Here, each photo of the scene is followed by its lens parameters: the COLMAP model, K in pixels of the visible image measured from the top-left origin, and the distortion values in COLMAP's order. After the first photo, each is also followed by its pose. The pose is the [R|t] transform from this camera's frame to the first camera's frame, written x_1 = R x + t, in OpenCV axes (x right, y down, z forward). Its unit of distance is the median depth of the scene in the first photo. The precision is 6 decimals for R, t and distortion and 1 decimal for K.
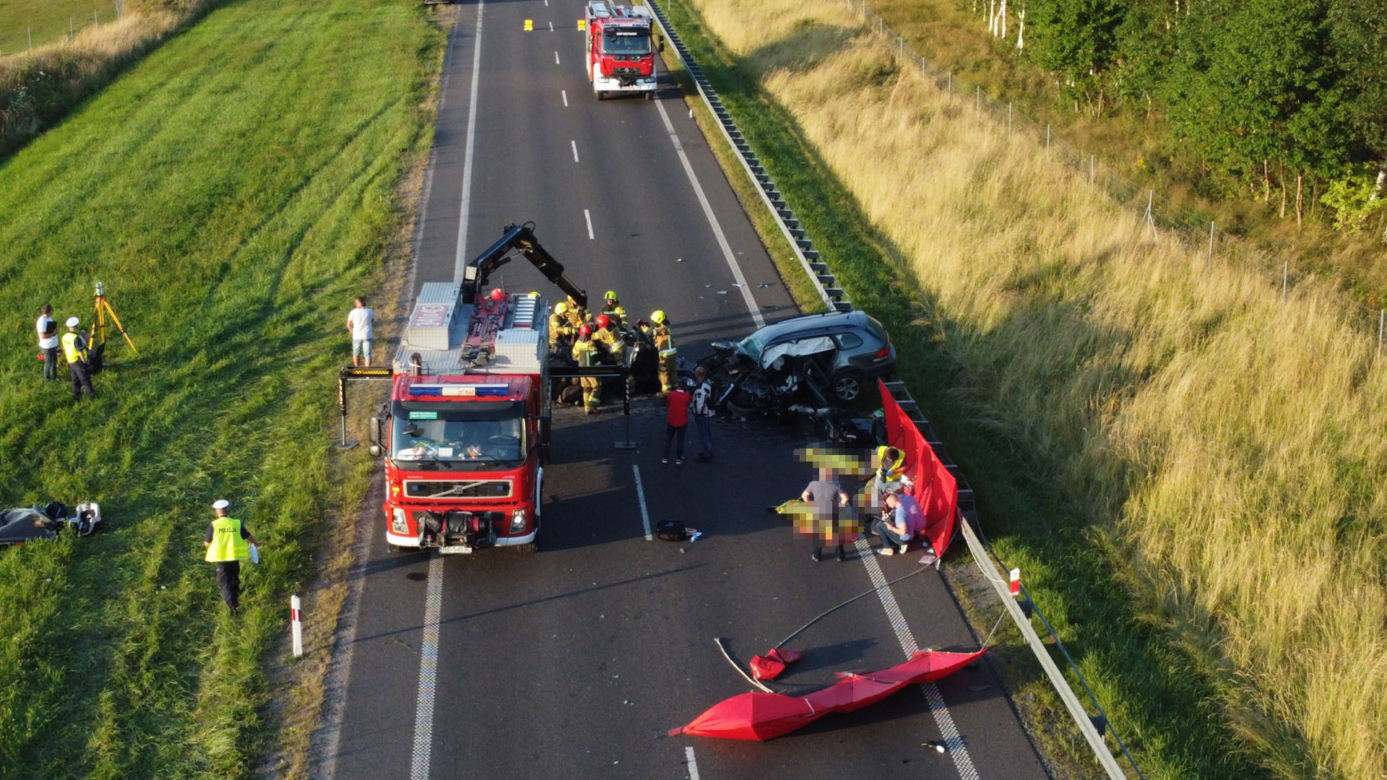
lens RADIAL K [[2099.2, 0, 693.5], [0, 2099.2, 390.0], [0, 0, 1]] dist [0.015215, -0.085987]
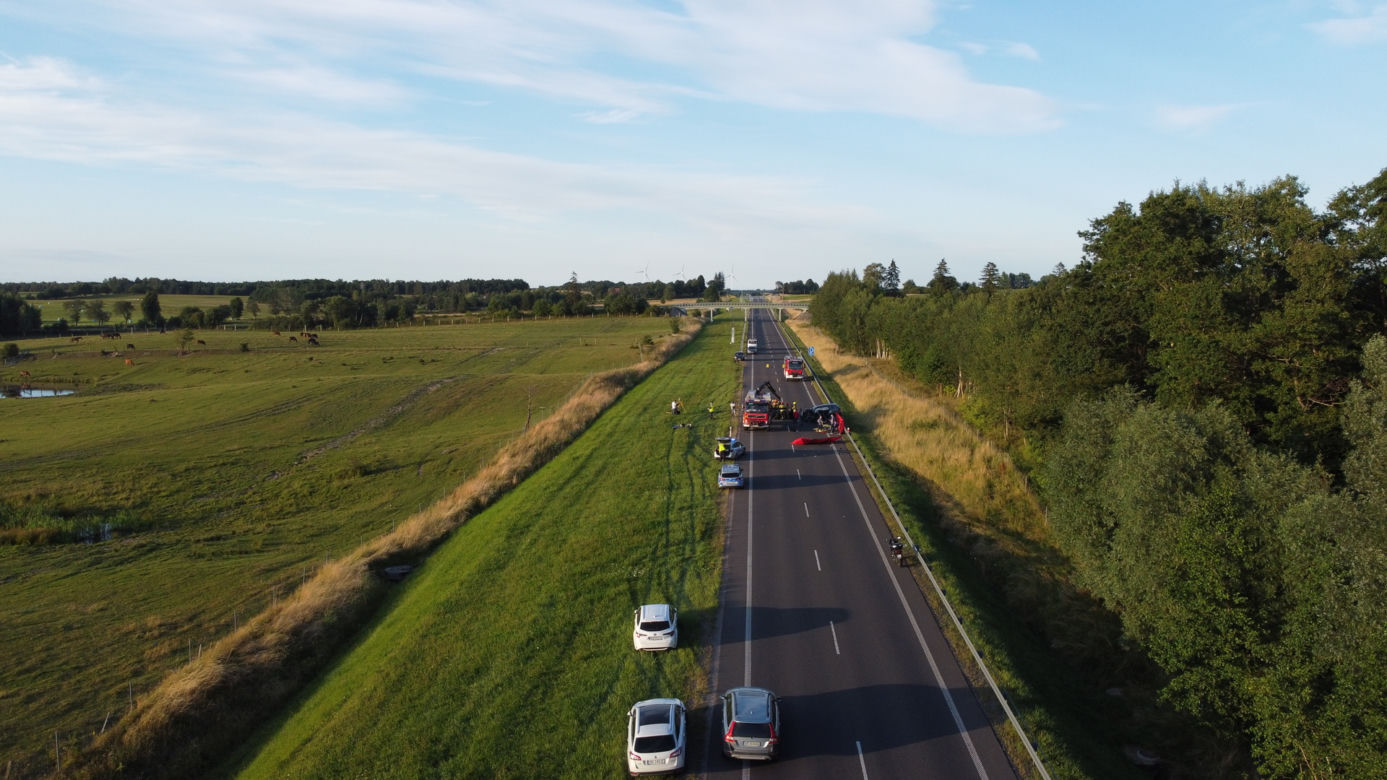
lens RADIAL K [[1049.5, 0, 693.5], [0, 1049.5, 390.0], [0, 0, 1]] dist [0.006886, -0.000954]
pose [[0.989446, 0.025388, -0.142659, 0.084700], [-0.050930, 0.982647, -0.178358, 0.327100], [0.135655, 0.183741, 0.973569, -1.227019]]
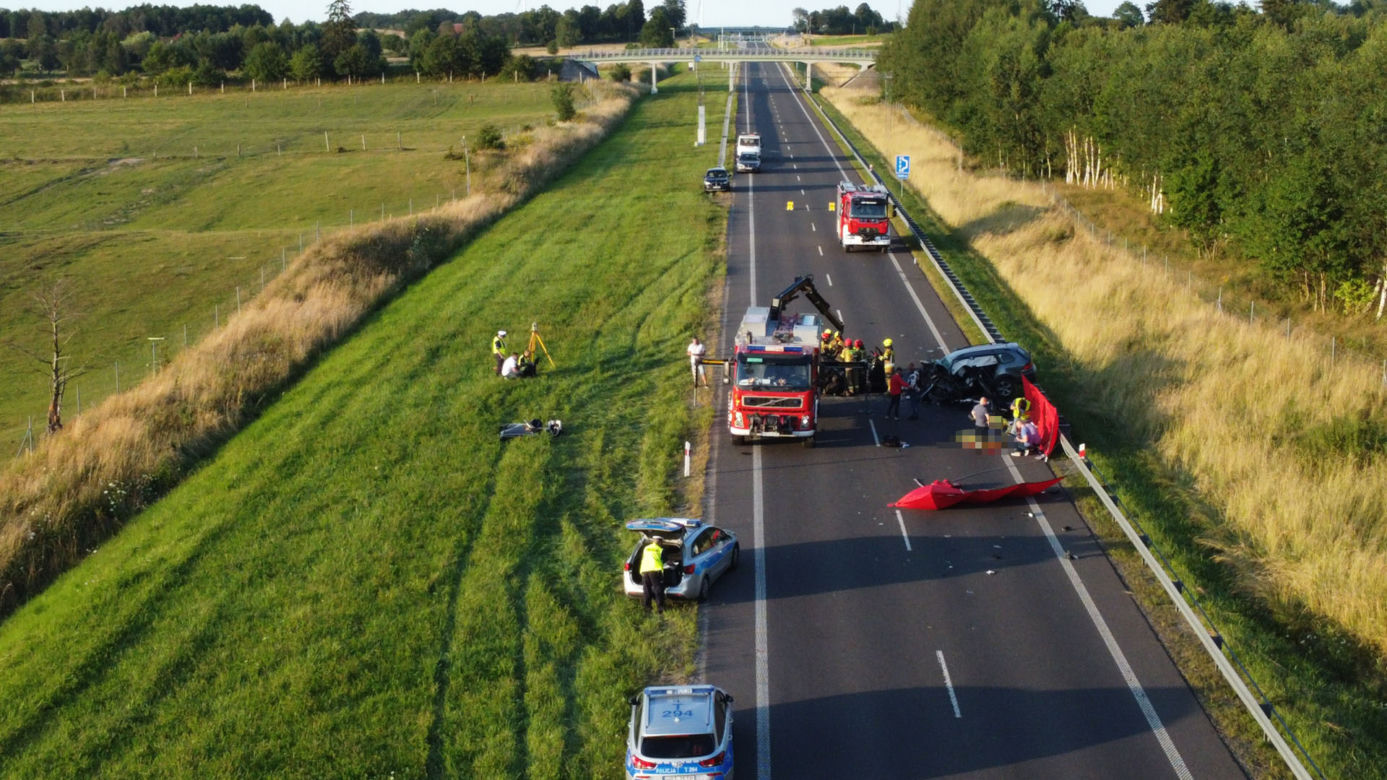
lens RADIAL K [[2099.2, 0, 693.5], [0, 2099.2, 390.0], [0, 0, 1]] dist [0.015215, -0.085987]
pose [[0.993635, 0.027778, -0.109171, 0.010240], [-0.039386, 0.993623, -0.105654, 0.146948], [0.105539, 0.109281, 0.988392, -0.498768]]
